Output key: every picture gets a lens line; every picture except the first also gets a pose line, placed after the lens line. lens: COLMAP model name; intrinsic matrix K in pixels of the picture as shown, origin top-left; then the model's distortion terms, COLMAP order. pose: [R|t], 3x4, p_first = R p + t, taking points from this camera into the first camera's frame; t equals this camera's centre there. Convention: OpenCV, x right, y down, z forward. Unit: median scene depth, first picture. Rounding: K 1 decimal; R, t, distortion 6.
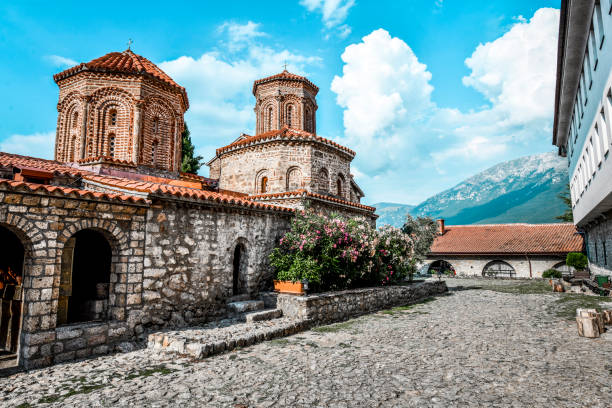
lens RADIAL K [[386.1, 0, 306.0], [0, 386.1, 204.0], [0, 0, 1]] dist [-0.001139, -0.000198]
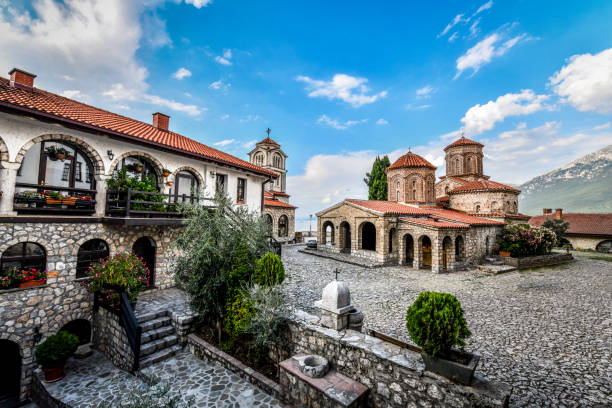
lens RADIAL K [[261.7, 0, 313.8], [0, 261.7, 202.2], [0, 0, 1]] dist [-0.014096, 0.000003]
pose [[0.921140, -0.002560, -0.389222, -0.557065], [0.024047, 0.998442, 0.050344, -0.261256], [0.388487, -0.055733, 0.919767, -1.135524]]
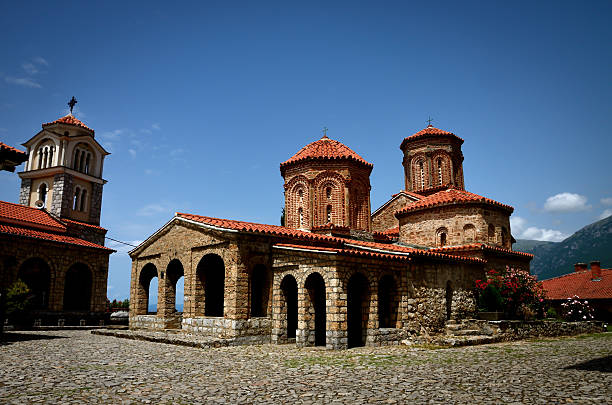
lens RADIAL K [[489.2, 0, 306.0], [0, 489.2, 202.5], [0, 0, 1]] dist [-0.097770, 0.006242]
pose [[0.977021, -0.041993, -0.208967, -0.281945], [0.023191, 0.995523, -0.091627, -0.048465], [0.211879, 0.084676, 0.973621, -0.854405]]
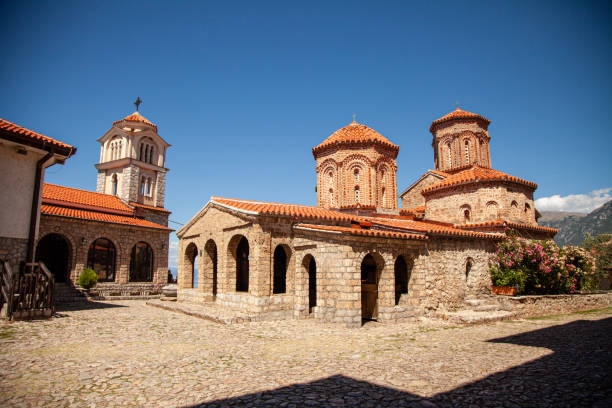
lens RADIAL K [[418.2, 0, 306.0], [0, 418.2, 204.0], [0, 0, 1]] dist [-0.092931, 0.004589]
pose [[0.941985, -0.051059, -0.331748, -0.209620], [0.038257, 0.998254, -0.045012, -0.066174], [0.333467, 0.029709, 0.942294, -0.666292]]
